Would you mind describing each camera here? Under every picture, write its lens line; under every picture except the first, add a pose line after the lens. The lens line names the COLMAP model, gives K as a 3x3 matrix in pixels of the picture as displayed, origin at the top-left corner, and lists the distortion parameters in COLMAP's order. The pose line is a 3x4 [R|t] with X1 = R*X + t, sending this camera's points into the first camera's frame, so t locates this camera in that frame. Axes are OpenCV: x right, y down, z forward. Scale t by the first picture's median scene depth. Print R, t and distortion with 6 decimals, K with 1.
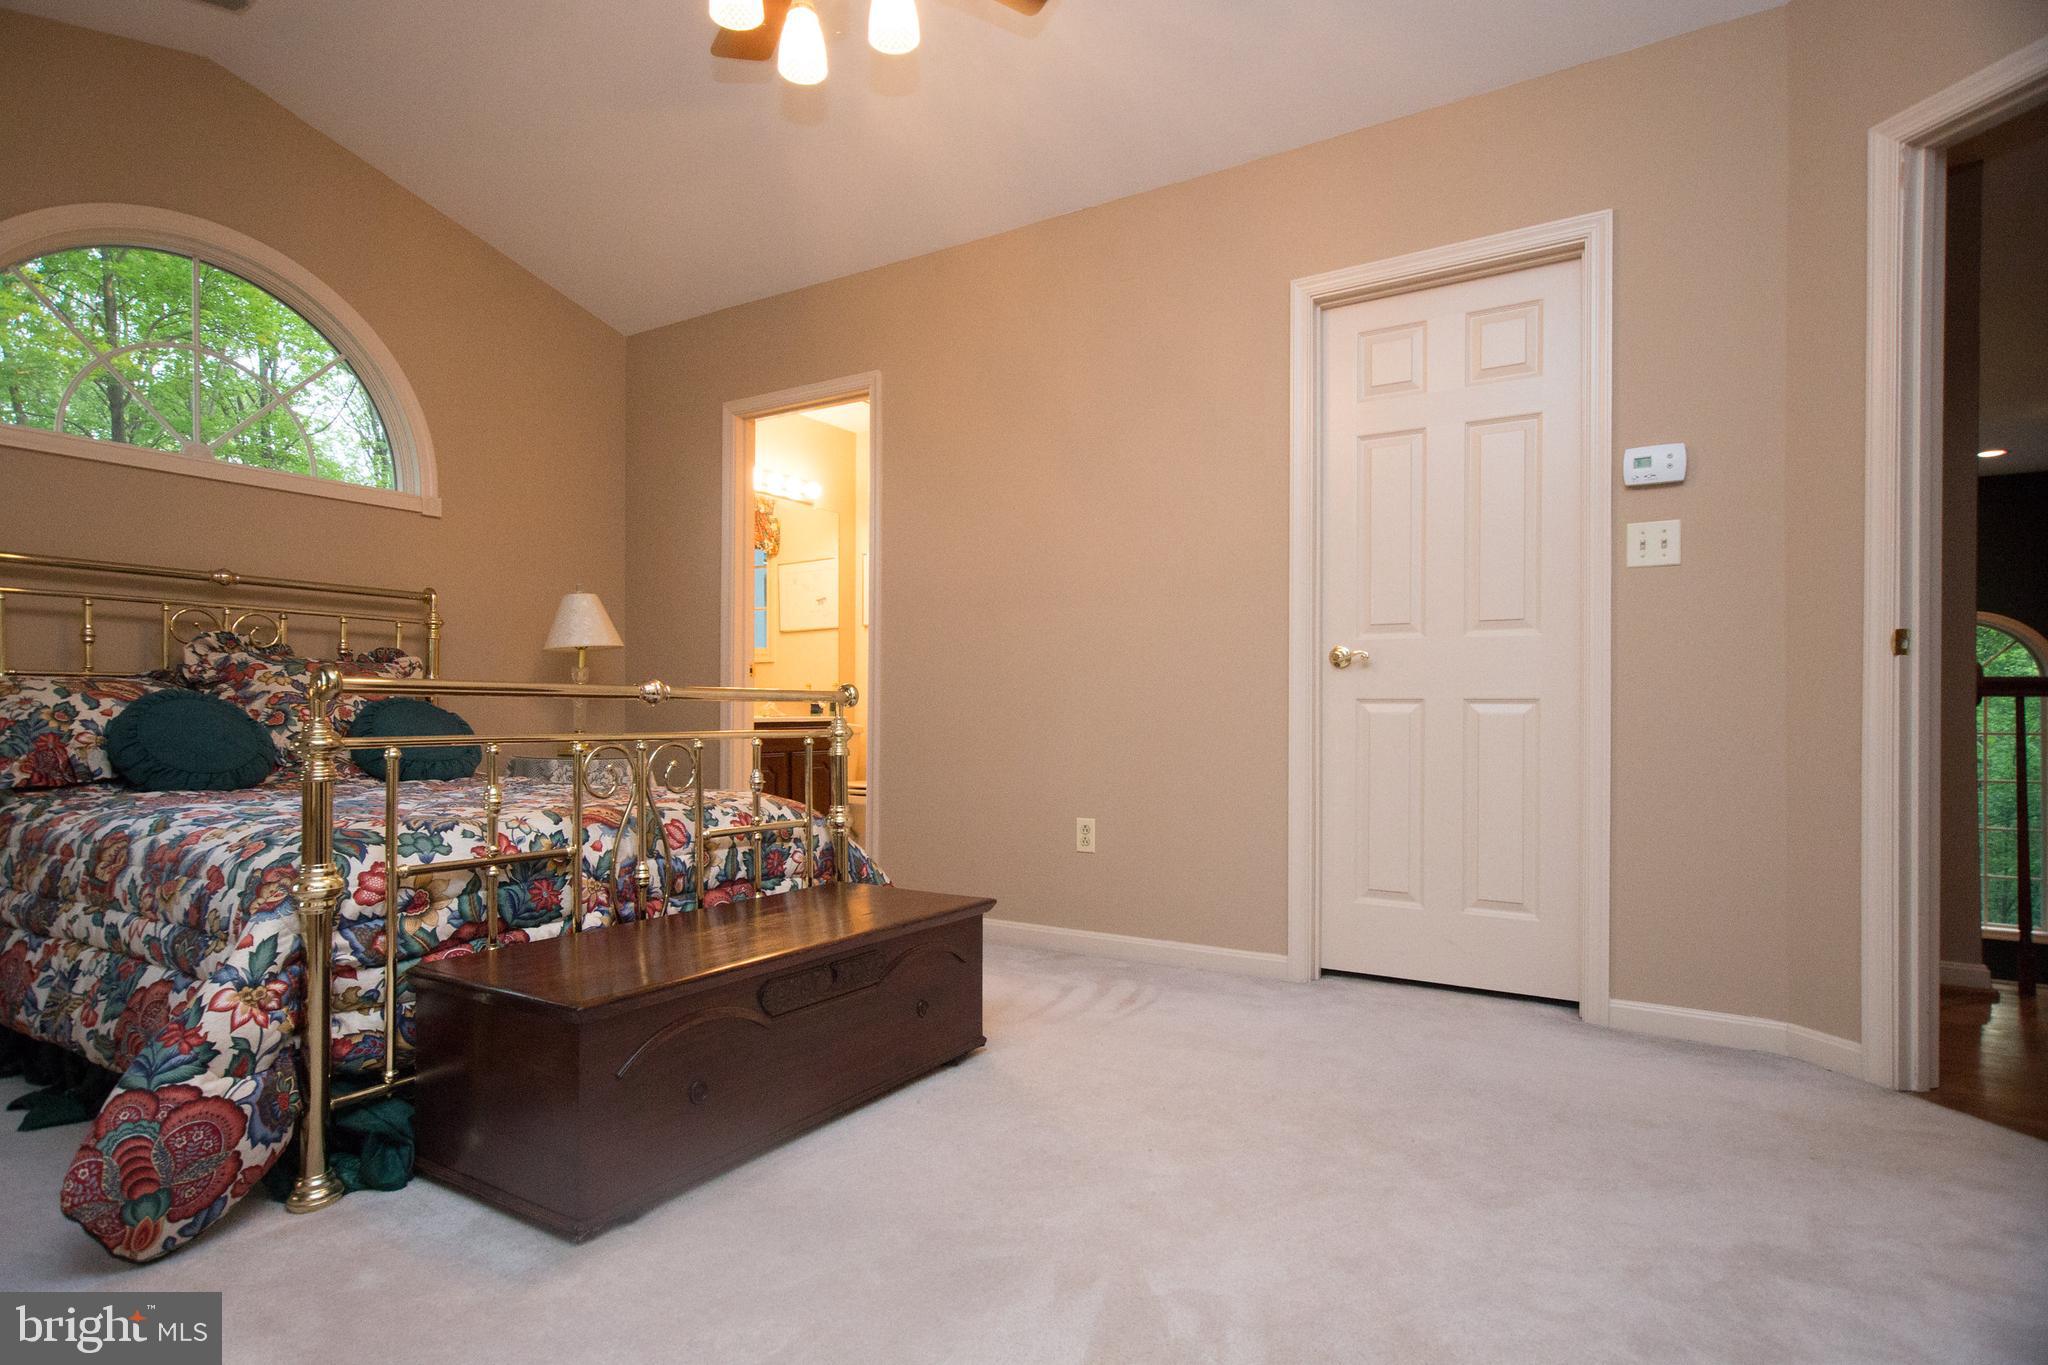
lens RADIAL K [[1037.0, 0, 1028.8], [0, 1037.0, 695.2], [0, 0, 1]] dist [0.019635, 0.000666]
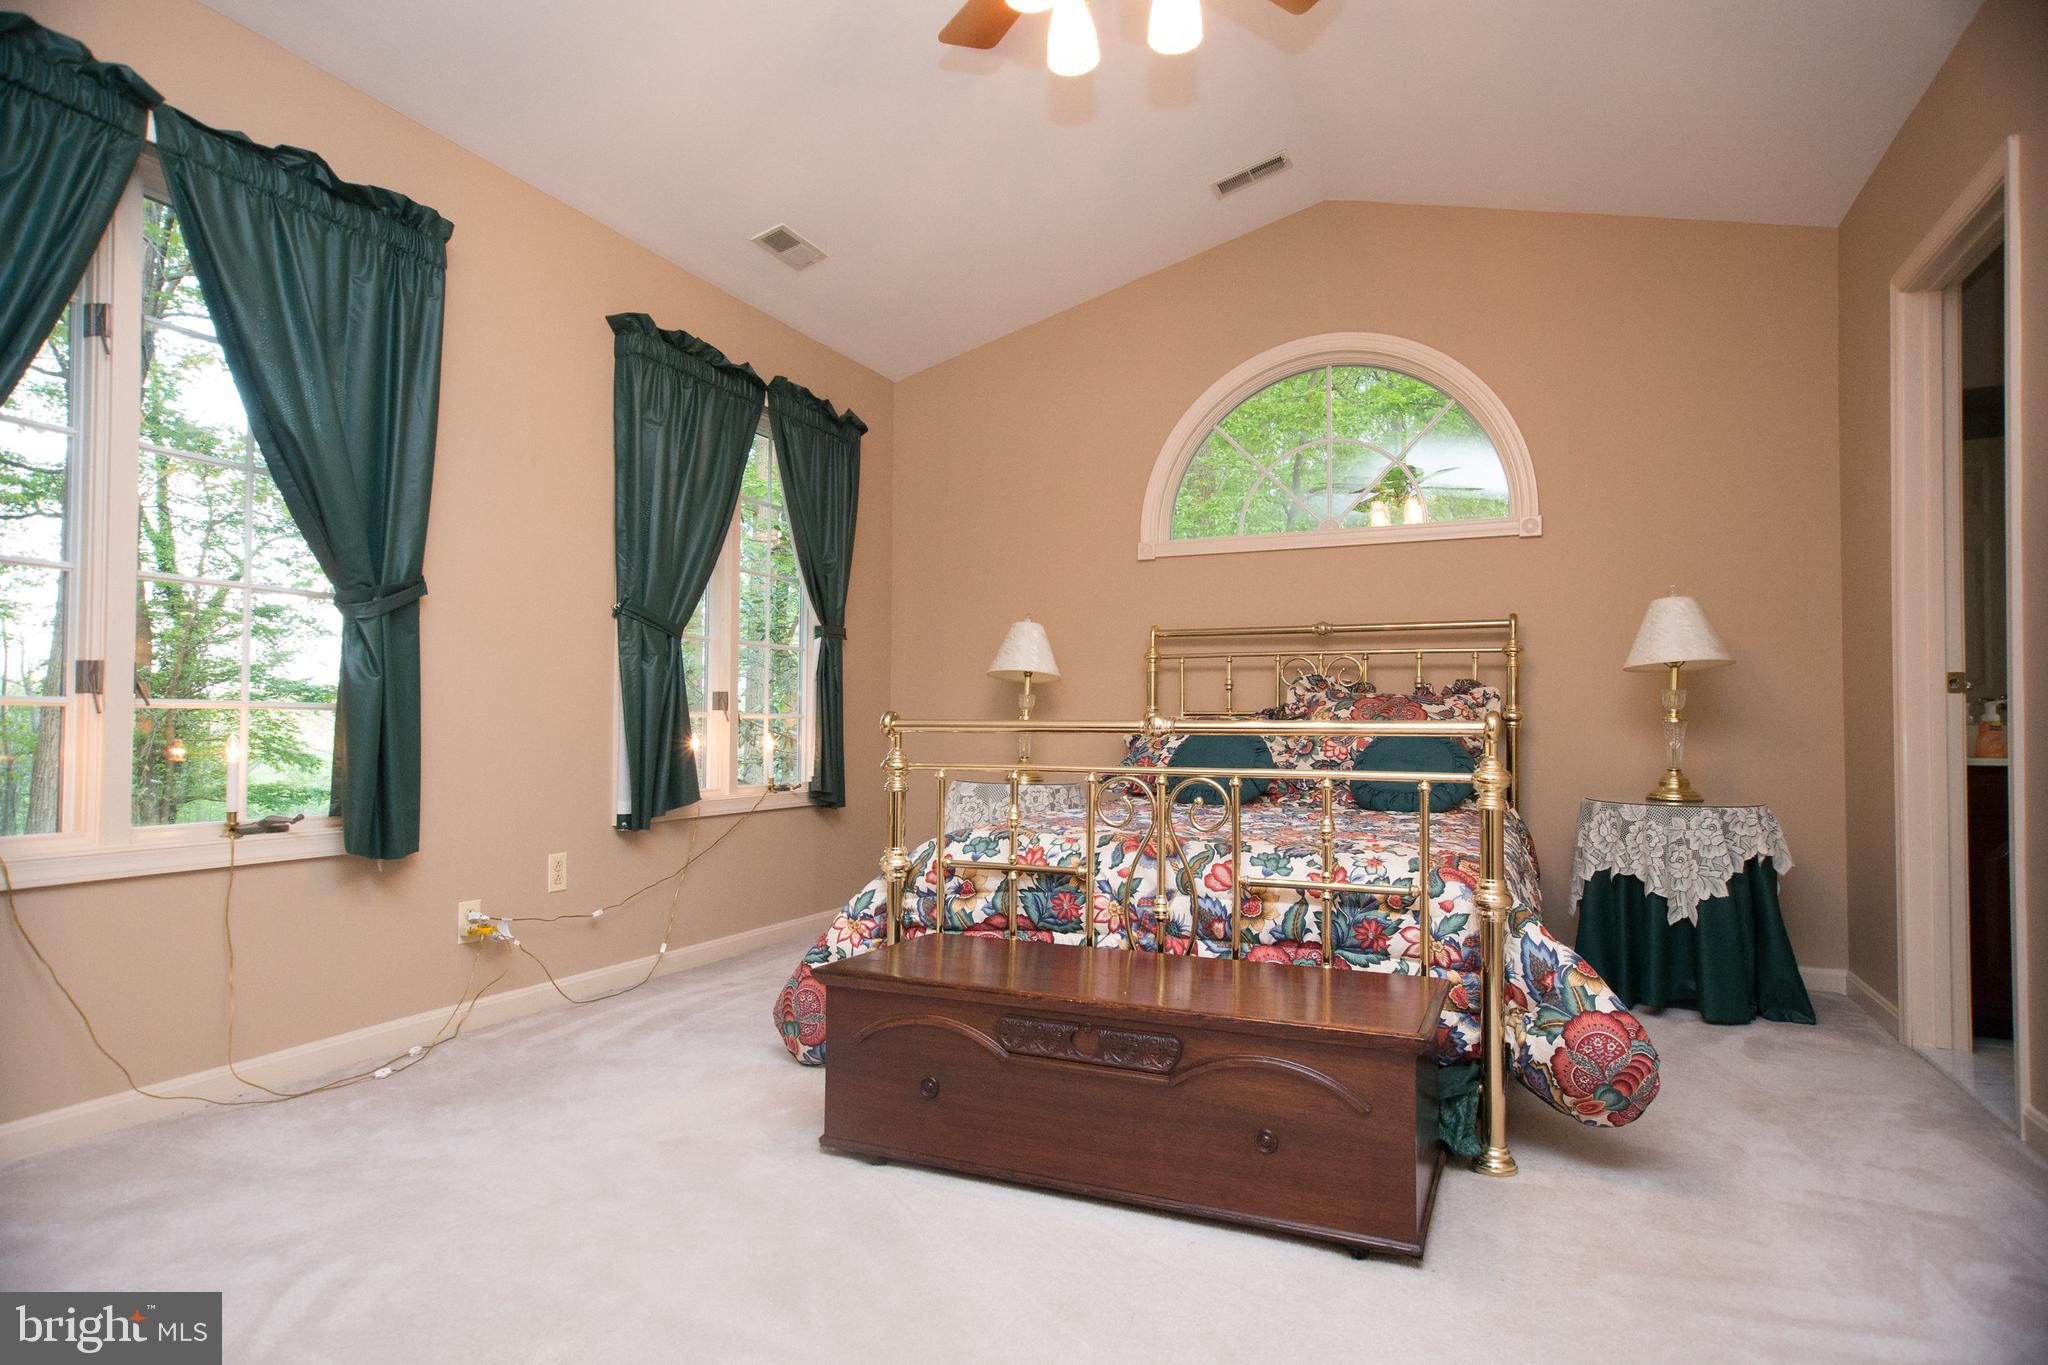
lens RADIAL K [[1139.4, 0, 1031.8], [0, 1139.4, 702.4], [0, 0, 1]] dist [0.011286, 0.002739]
pose [[0.153785, -0.027013, -0.987735, 0.704095], [0.011430, 0.999608, -0.025558, 0.000873], [0.988038, -0.007360, 0.154034, 0.716000]]
